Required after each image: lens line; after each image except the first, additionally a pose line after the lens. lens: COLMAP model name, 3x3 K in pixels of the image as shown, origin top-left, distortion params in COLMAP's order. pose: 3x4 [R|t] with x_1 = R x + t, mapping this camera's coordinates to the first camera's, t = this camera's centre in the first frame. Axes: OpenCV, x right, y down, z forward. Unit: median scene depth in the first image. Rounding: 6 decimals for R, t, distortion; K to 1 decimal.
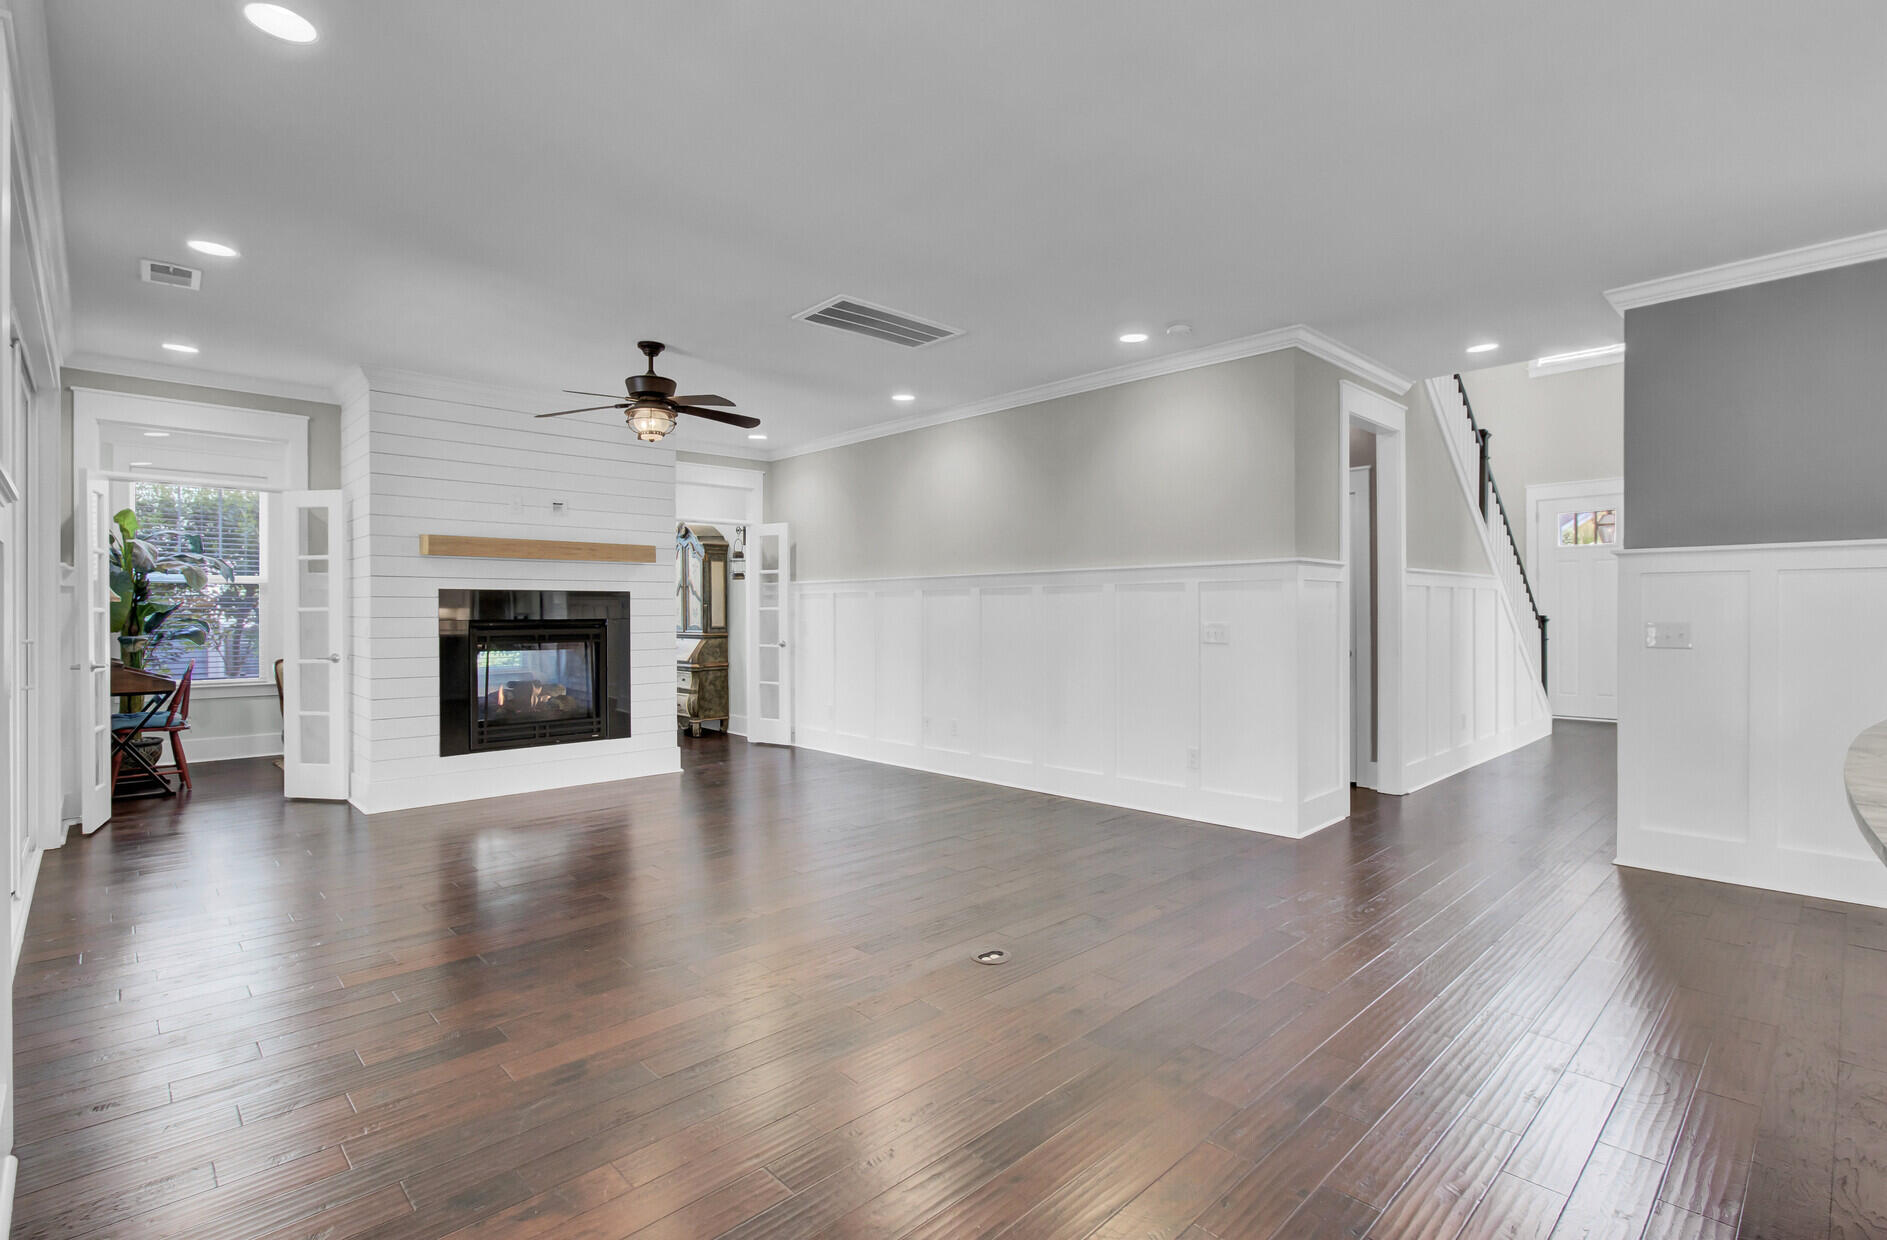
lens RADIAL K [[877.3, 0, 949.7], [0, 877.3, 612.7], [0, 0, 1]] dist [0.000790, 0.001899]
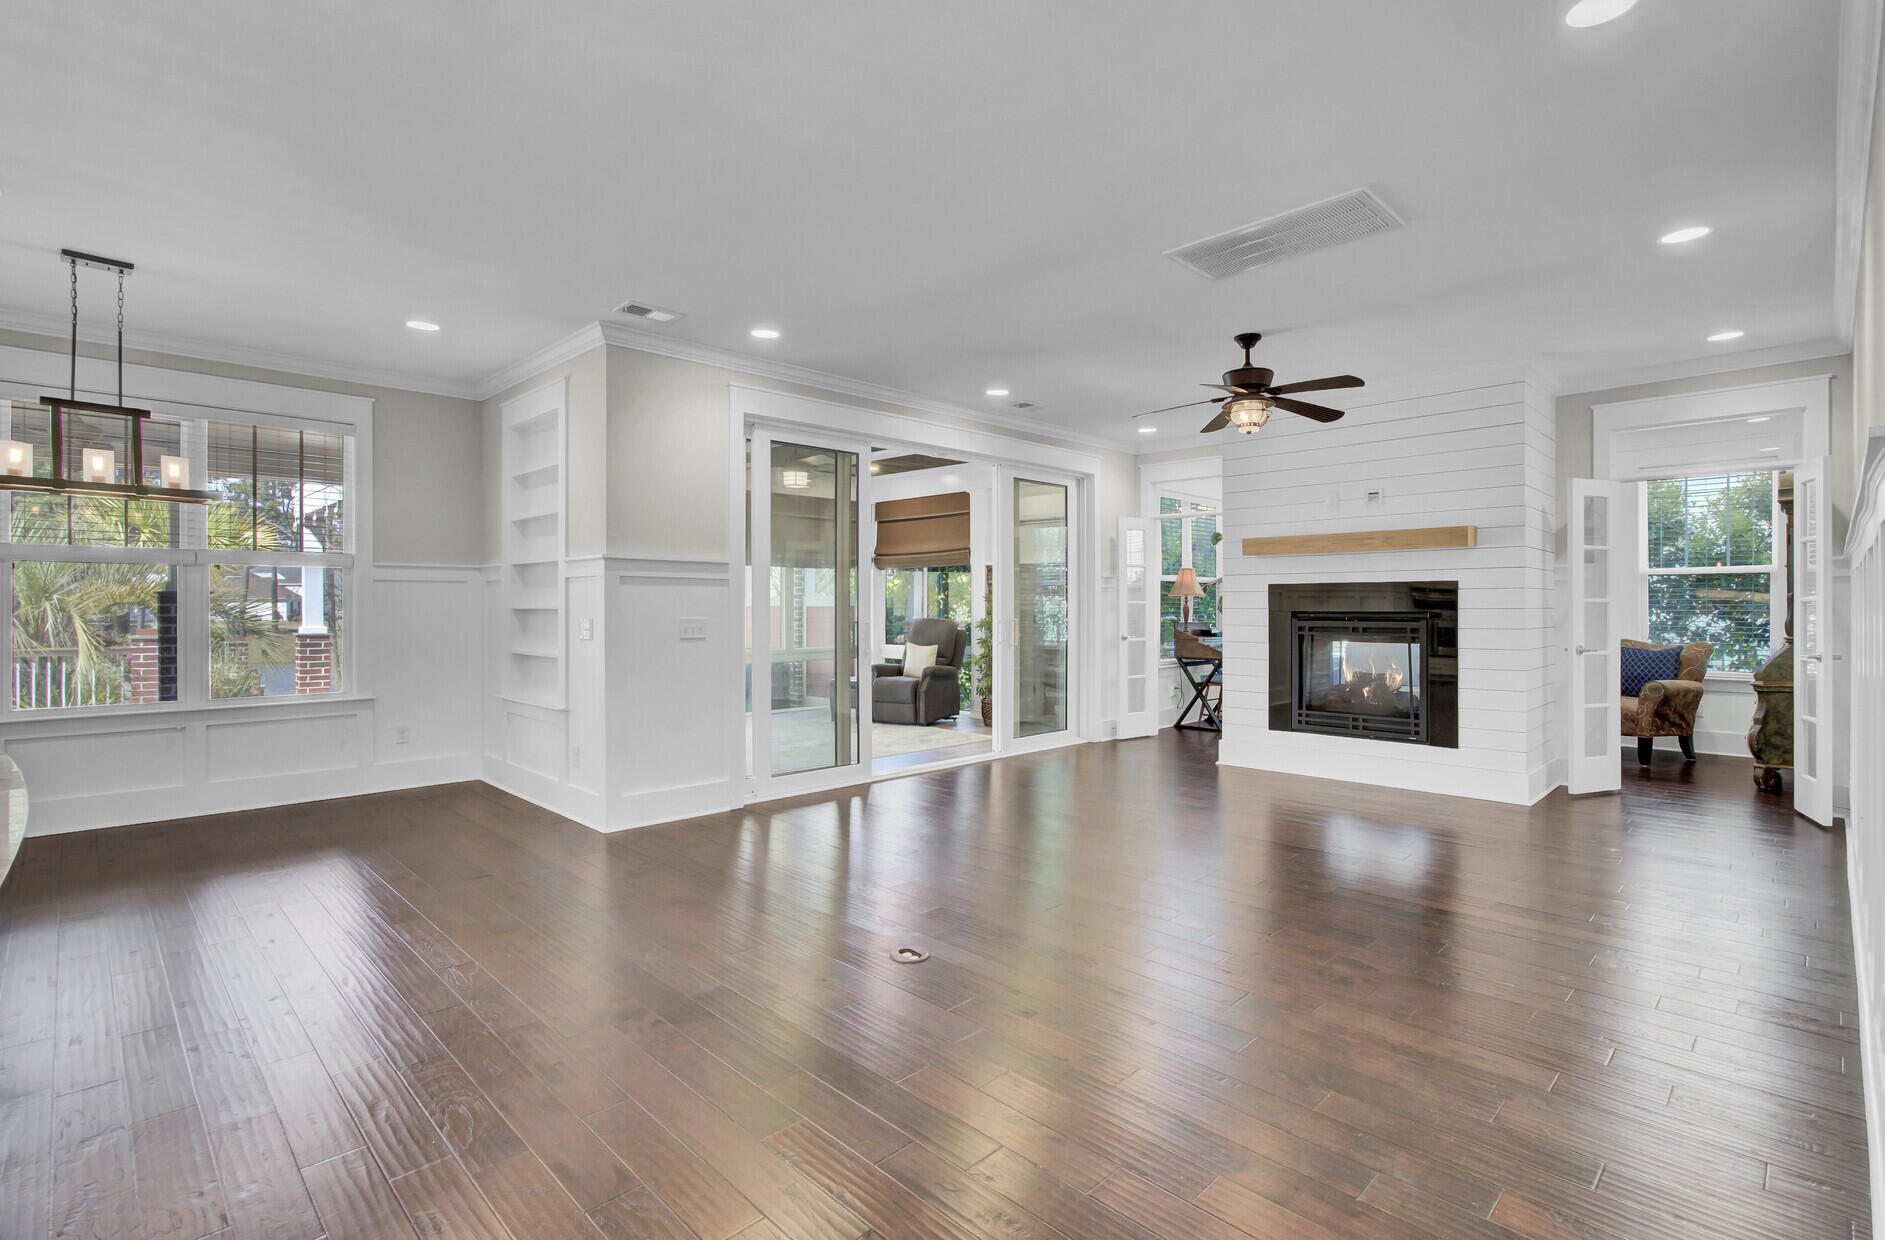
lens RADIAL K [[876.4, 0, 947.6], [0, 876.4, 605.2], [0, 0, 1]] dist [0.000790, 0.001899]
pose [[0.024641, 0.004123, -0.999688, 0.494774], [-0.000004, 0.999991, 0.004124, -0.003435], [0.999696, -0.000098, 0.024641, 0.484006]]
